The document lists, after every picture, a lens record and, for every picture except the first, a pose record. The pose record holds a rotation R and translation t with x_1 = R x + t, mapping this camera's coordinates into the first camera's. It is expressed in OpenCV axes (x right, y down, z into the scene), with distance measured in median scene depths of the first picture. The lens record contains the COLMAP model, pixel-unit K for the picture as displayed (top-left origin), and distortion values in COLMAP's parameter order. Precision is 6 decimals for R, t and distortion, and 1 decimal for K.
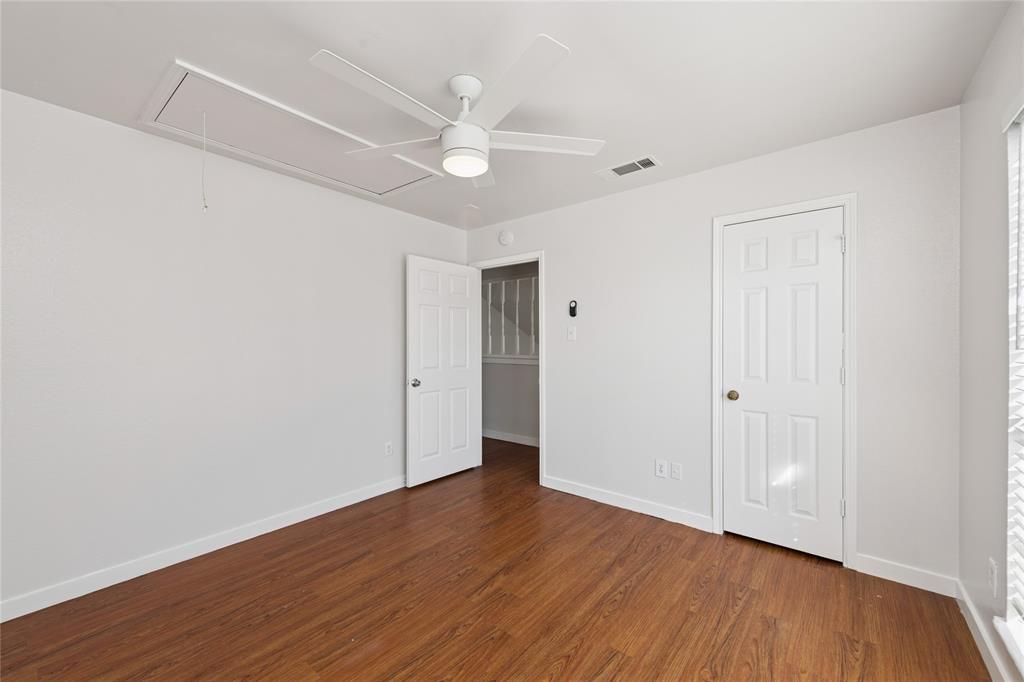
lens RADIAL K [[409.3, 0, 511.9], [0, 409.3, 340.2], [0, 0, 1]] dist [0.001463, 0.000034]
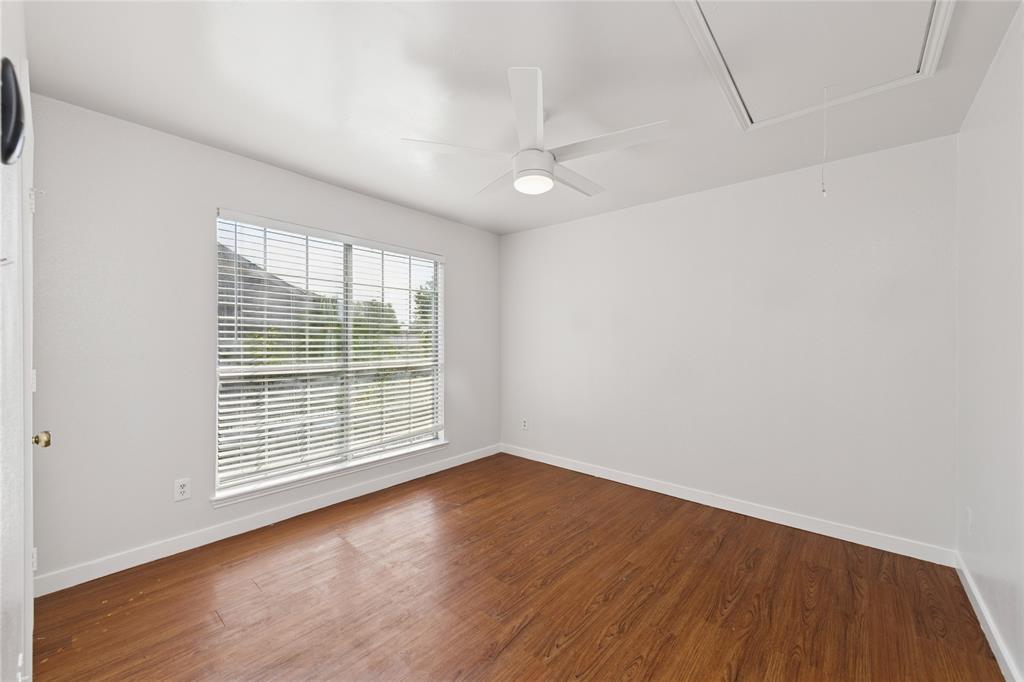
lens RADIAL K [[409.3, 0, 513.5], [0, 409.3, 342.4], [0, 0, 1]] dist [0.001463, 0.000034]
pose [[-0.999631, -0.004200, 0.026841, -0.076636], [-0.004261, 0.999988, -0.002242, 0.021444], [-0.026831, -0.002356, -0.999637, 2.019308]]
